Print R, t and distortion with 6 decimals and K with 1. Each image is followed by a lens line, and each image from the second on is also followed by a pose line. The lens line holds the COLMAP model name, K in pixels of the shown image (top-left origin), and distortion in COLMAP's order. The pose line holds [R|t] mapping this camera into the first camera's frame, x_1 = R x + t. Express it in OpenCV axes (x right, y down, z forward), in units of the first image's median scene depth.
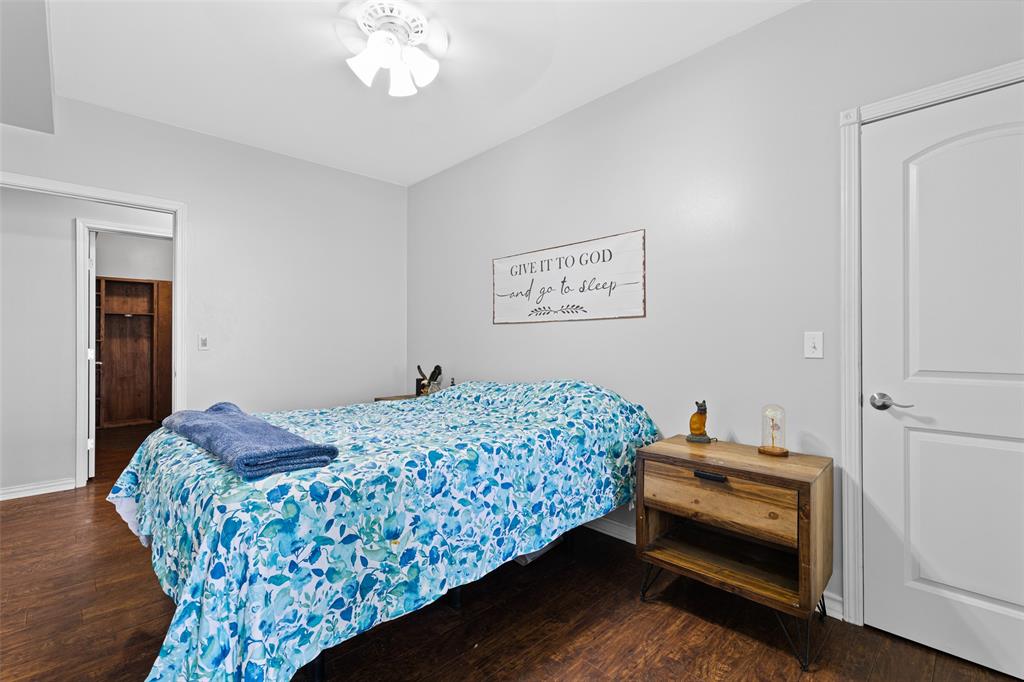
lens RADIAL K [[457.8, 0, 510.4], [0, 457.8, 344.4], [0, 0, 1]] dist [0.008017, -0.000053]
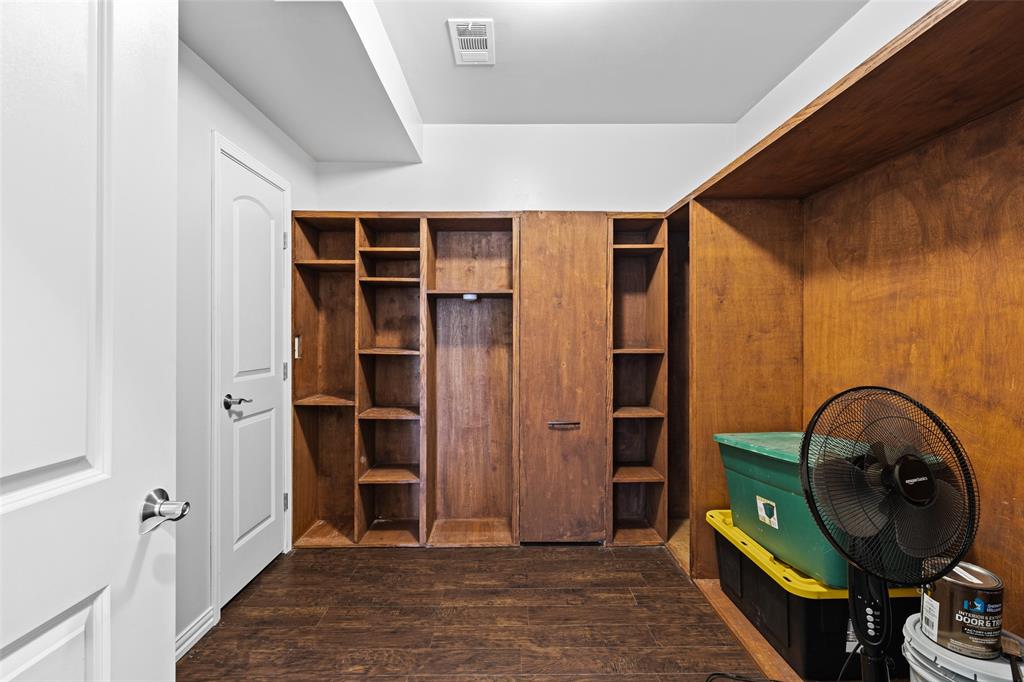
lens RADIAL K [[500.6, 0, 511.0], [0, 500.6, 339.7], [0, 0, 1]] dist [-0.000214, -0.000002]
pose [[0.729380, 0.002583, -0.684103, -0.456235], [0.000310, 0.999992, 0.004107, -0.022724], [0.684108, -0.003208, 0.729373, 0.656506]]
